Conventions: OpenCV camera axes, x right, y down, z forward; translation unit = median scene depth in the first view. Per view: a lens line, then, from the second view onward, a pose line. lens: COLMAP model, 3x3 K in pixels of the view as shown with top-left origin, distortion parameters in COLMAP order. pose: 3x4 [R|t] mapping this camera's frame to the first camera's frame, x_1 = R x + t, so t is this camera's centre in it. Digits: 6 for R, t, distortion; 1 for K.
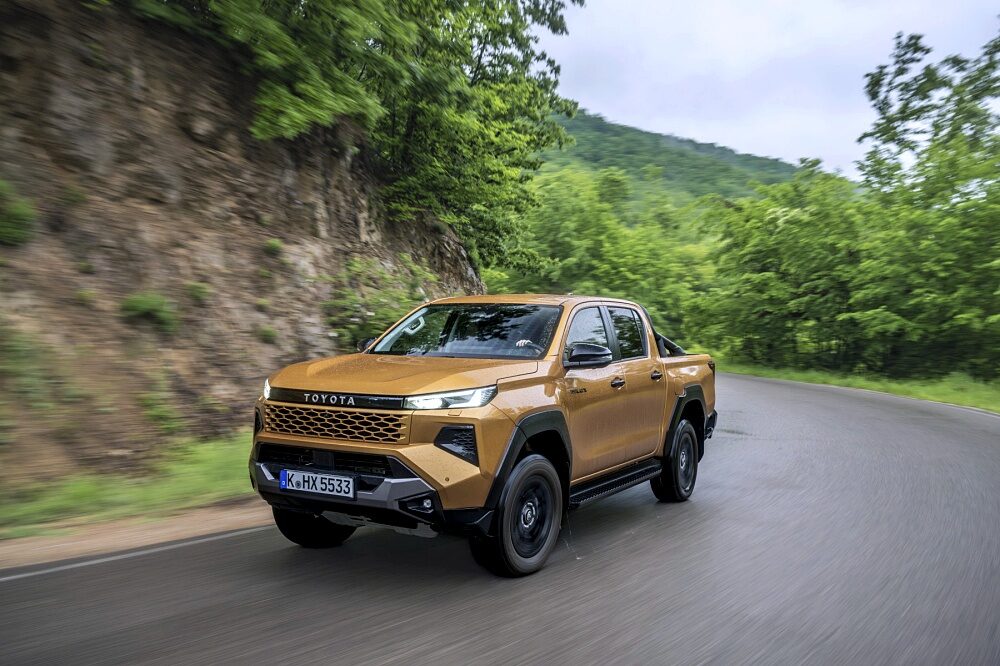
lens RADIAL K [[901.0, 0, 516.9], [0, 901.0, 331.3], [0, 0, 1]] dist [0.000260, 0.000496]
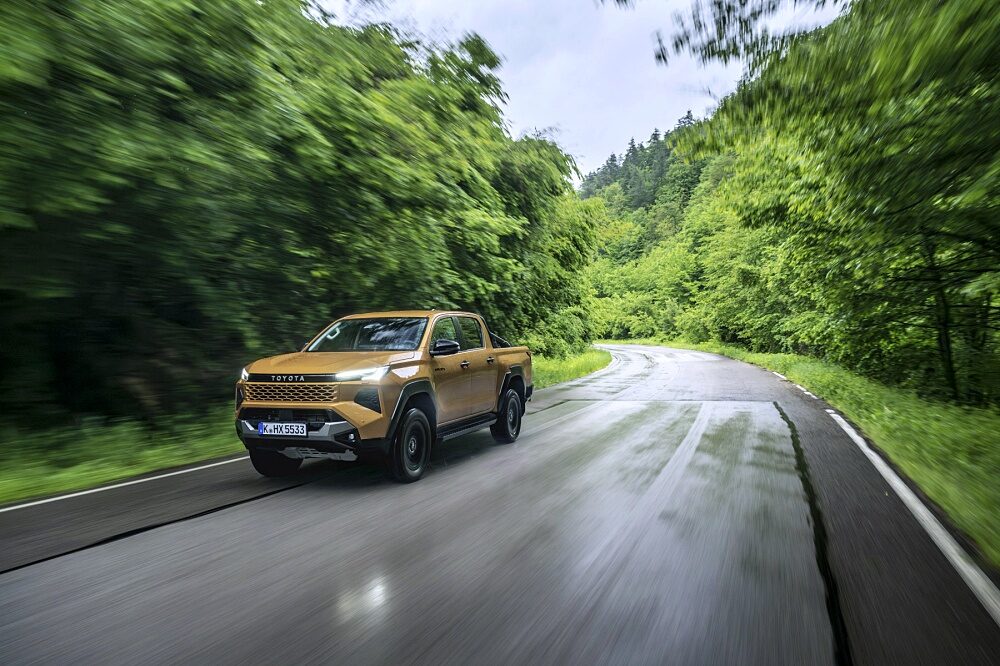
lens RADIAL K [[725.1, 0, 500.0], [0, 725.1, 333.0], [0, 0, 1]] dist [-0.000083, 0.000008]
pose [[0.988959, -0.041314, 0.142316, -0.009339], [0.042859, 0.999051, -0.007803, 0.019314], [-0.141859, 0.013817, 0.989790, -0.369750]]
